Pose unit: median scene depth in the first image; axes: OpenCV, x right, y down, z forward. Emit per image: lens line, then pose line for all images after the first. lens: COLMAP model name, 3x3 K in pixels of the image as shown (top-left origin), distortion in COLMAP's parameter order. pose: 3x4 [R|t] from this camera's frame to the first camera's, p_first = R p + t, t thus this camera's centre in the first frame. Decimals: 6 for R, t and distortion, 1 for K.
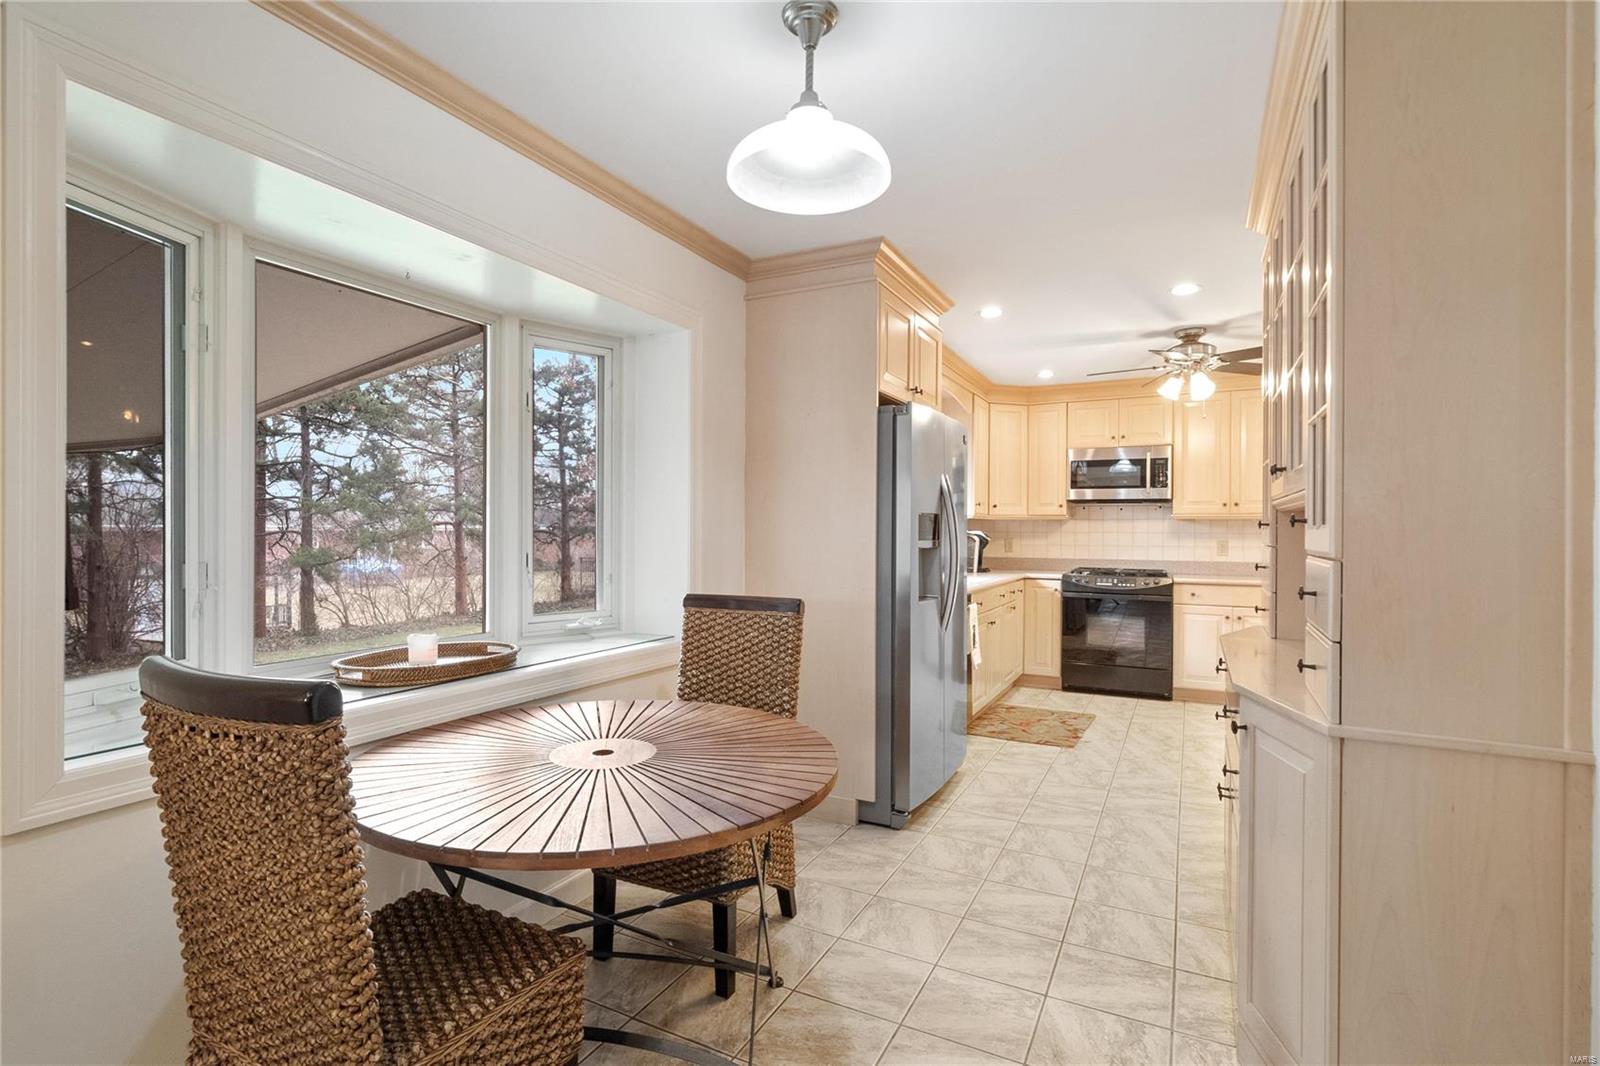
lens RADIAL K [[767.9, 0, 788.5], [0, 767.9, 529.0], [0, 0, 1]] dist [-0.003069, -0.004041]
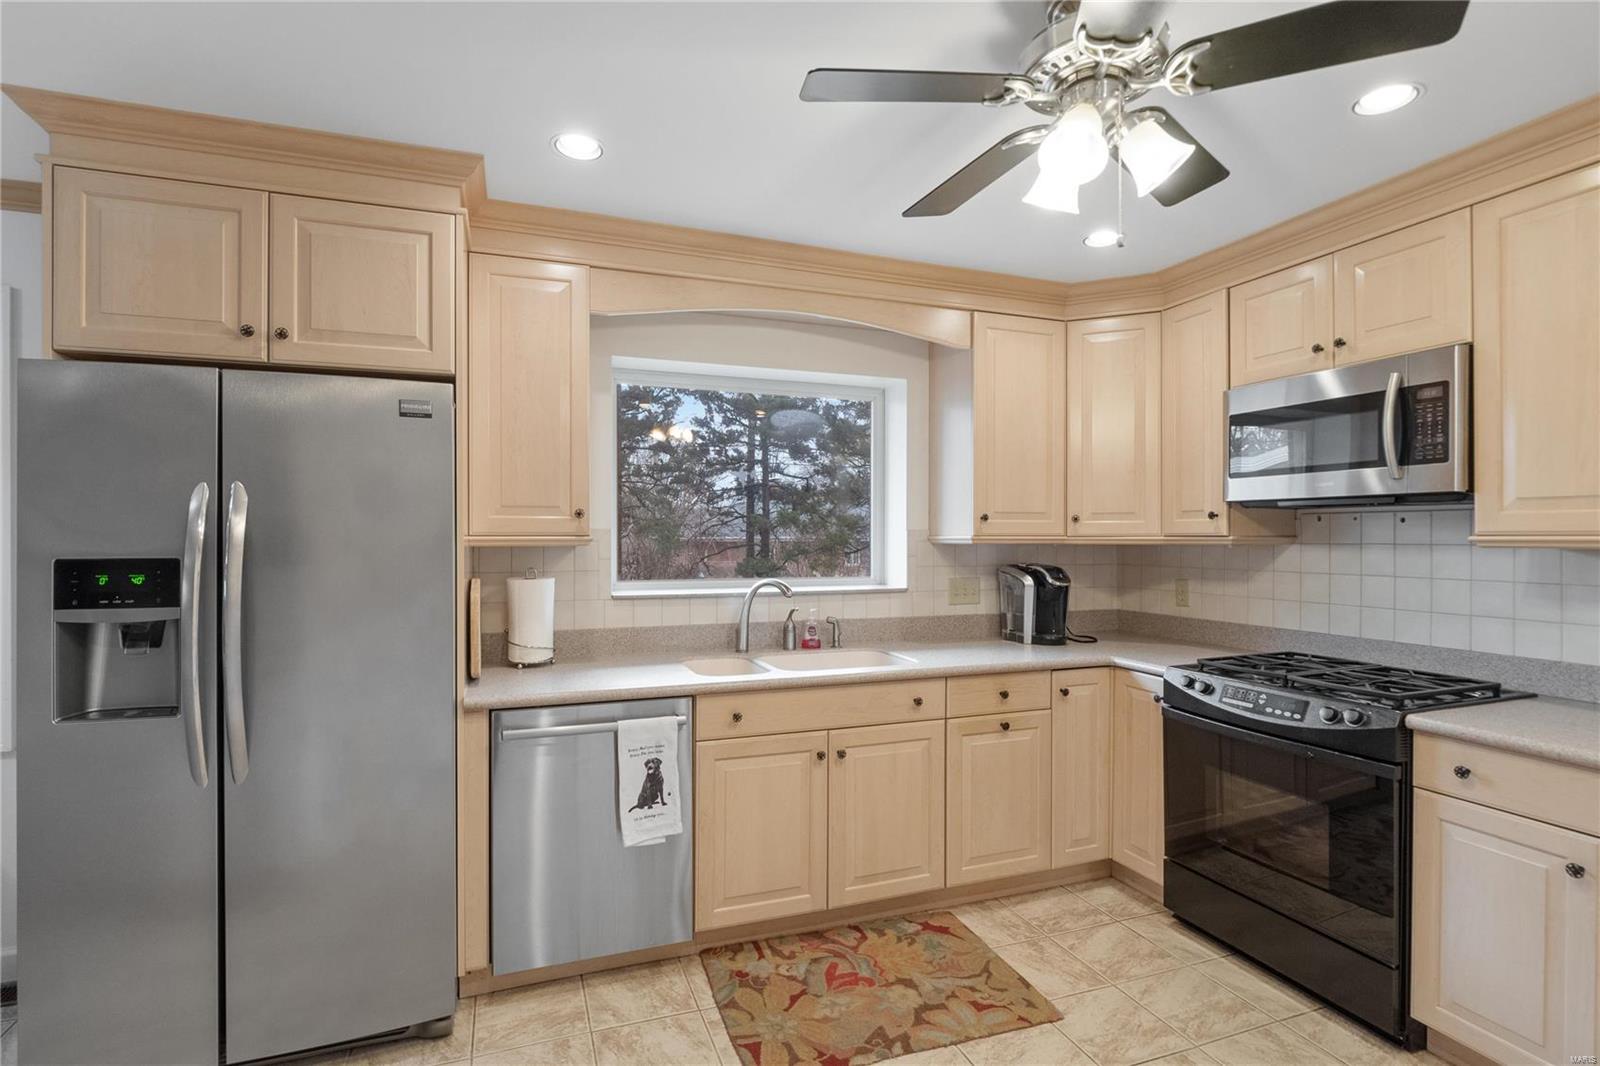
lens RADIAL K [[767.9, 0, 790.7], [0, 767.9, 535.8], [0, 0, 1]] dist [-0.003069, -0.004041]
pose [[0.738527, -0.005360, -0.674203, 0.514228], [0.004974, 0.999985, -0.002501, -0.019410], [0.674206, -0.001507, 0.738542, 0.526478]]
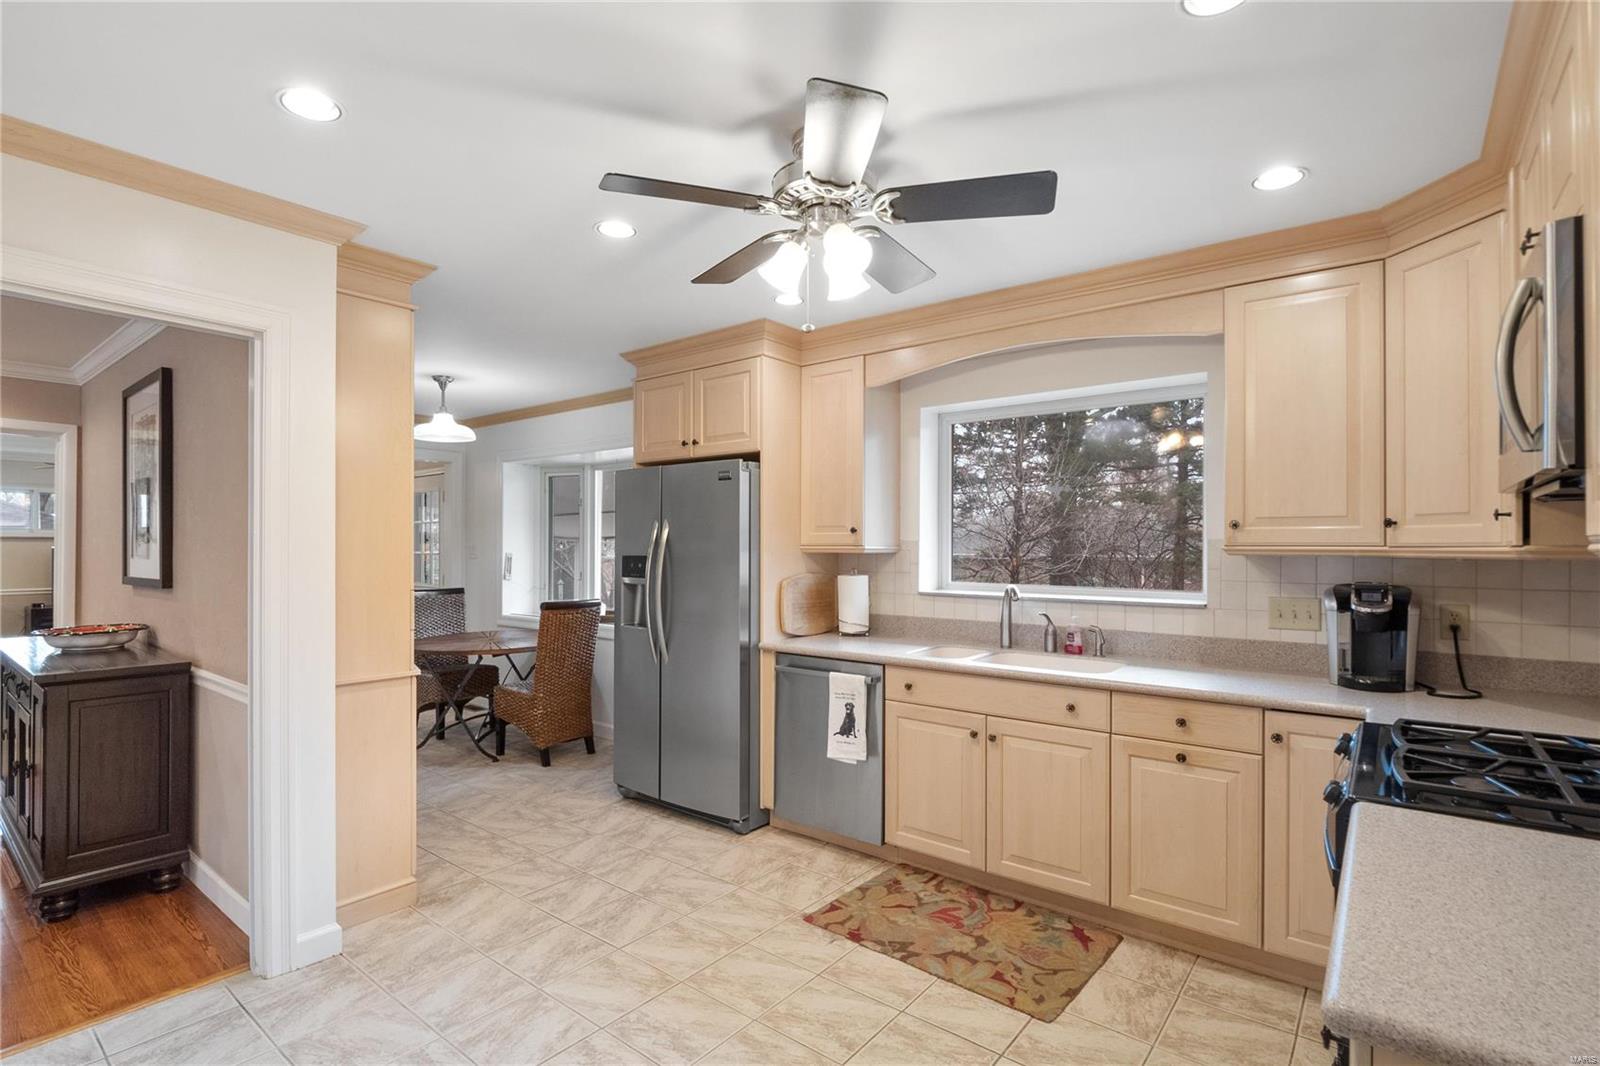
lens RADIAL K [[767.9, 0, 783.4], [0, 767.9, 542.6], [0, 0, 1]] dist [-0.003069, -0.004041]
pose [[-0.198863, -0.011816, -0.979956, 0.760089], [-0.002238, 0.999930, -0.011603, -0.016233], [0.980025, -0.000114, -0.198875, 0.841429]]
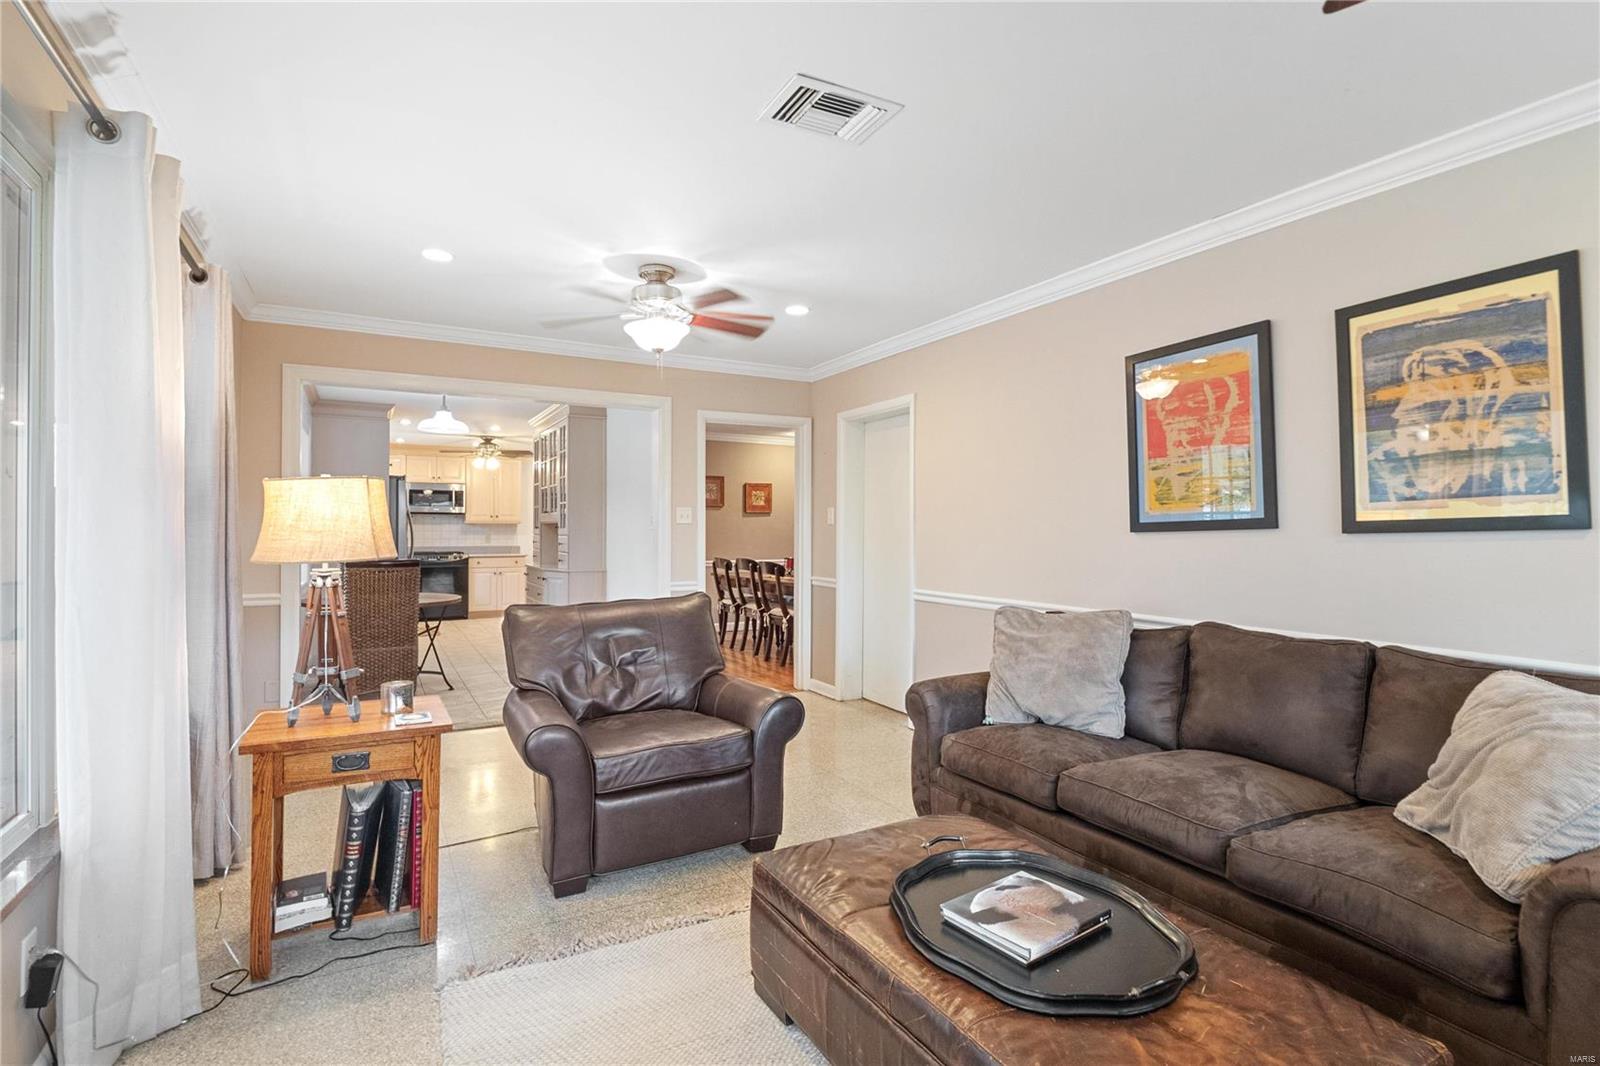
lens RADIAL K [[767.9, 0, 802.7], [0, 767.9, 527.3], [0, 0, 1]] dist [-0.003069, -0.004041]
pose [[0.544201, 0.002807, 0.838950, -0.636468], [0.001112, 0.999991, -0.004067, 0.004065], [-0.838954, 0.003146, 0.544193, -0.726754]]
